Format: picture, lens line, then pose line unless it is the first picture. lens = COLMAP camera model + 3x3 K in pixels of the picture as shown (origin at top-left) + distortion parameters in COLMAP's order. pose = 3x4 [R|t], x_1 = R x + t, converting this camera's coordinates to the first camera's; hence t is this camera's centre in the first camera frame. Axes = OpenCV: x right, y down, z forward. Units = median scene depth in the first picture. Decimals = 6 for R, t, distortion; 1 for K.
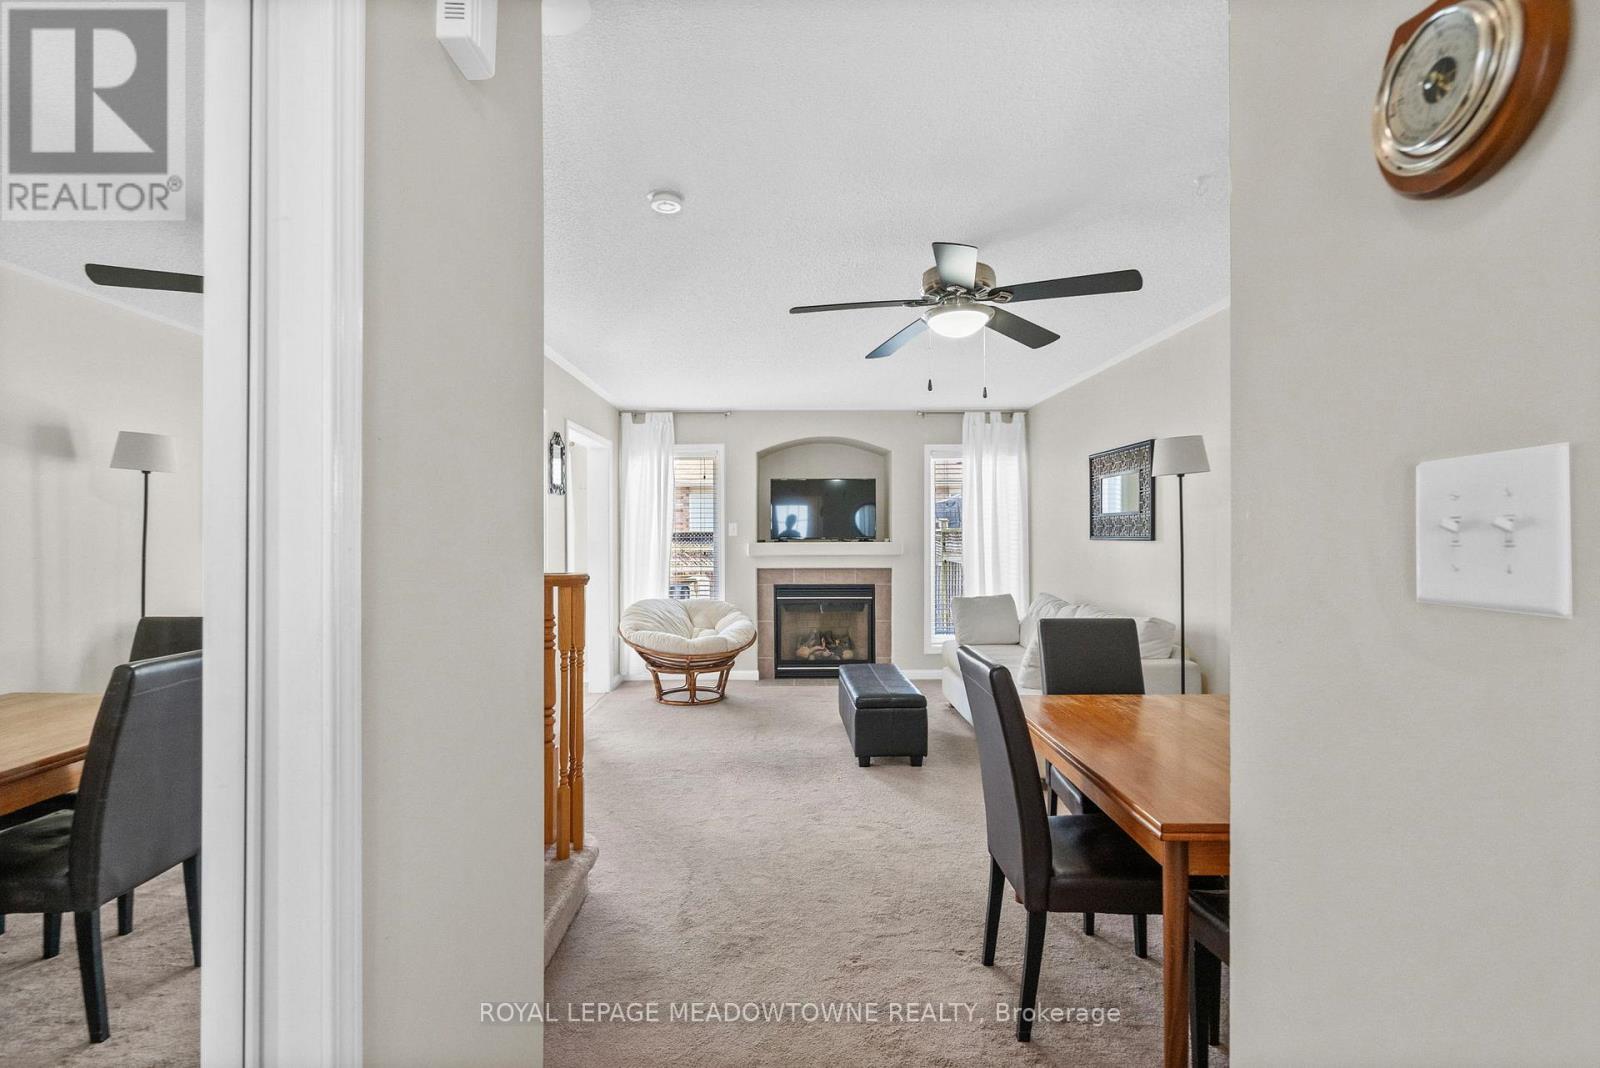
lens RADIAL K [[743.4, 0, 799.0], [0, 743.4, 529.6], [0, 0, 1]] dist [0.000213, 0.000381]
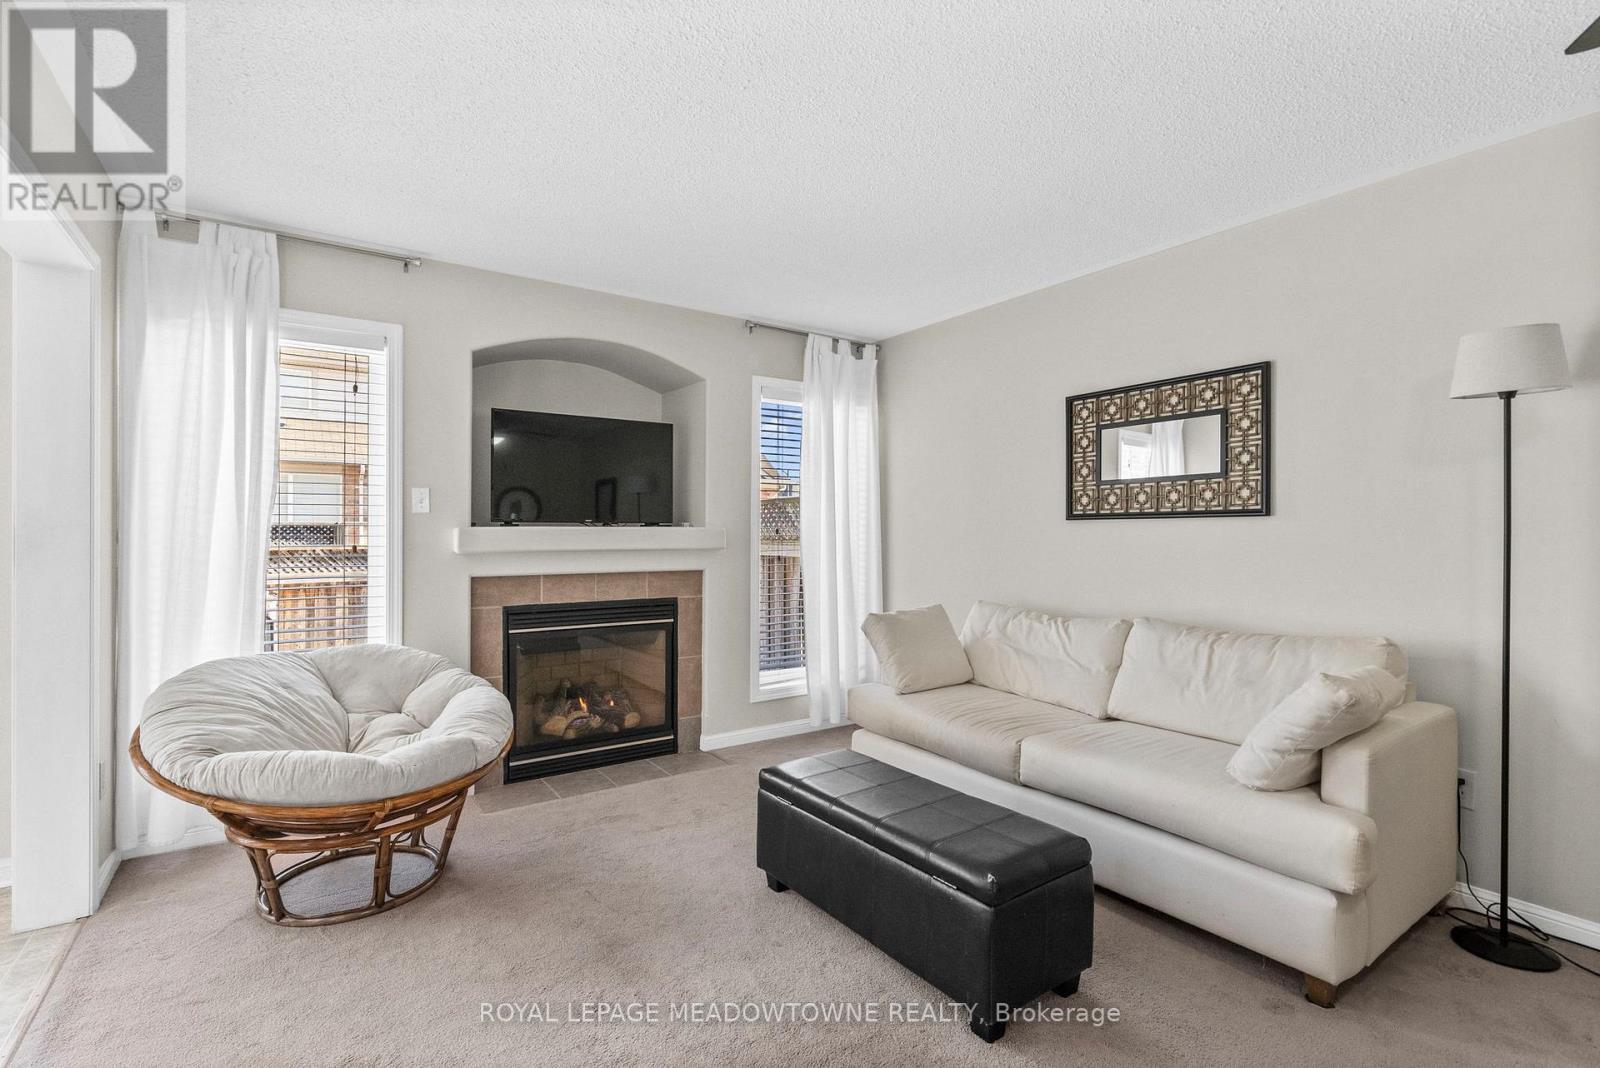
lens RADIAL K [[743.4, 0, 799.0], [0, 743.4, 529.6], [0, 0, 1]] dist [0.000213, 0.000381]
pose [[0.835755, 0.004498, 0.549084, -0.149258], [-0.003814, 0.999990, -0.002386, 0.019586], [-0.549089, -0.000100, 0.835764, 0.445845]]
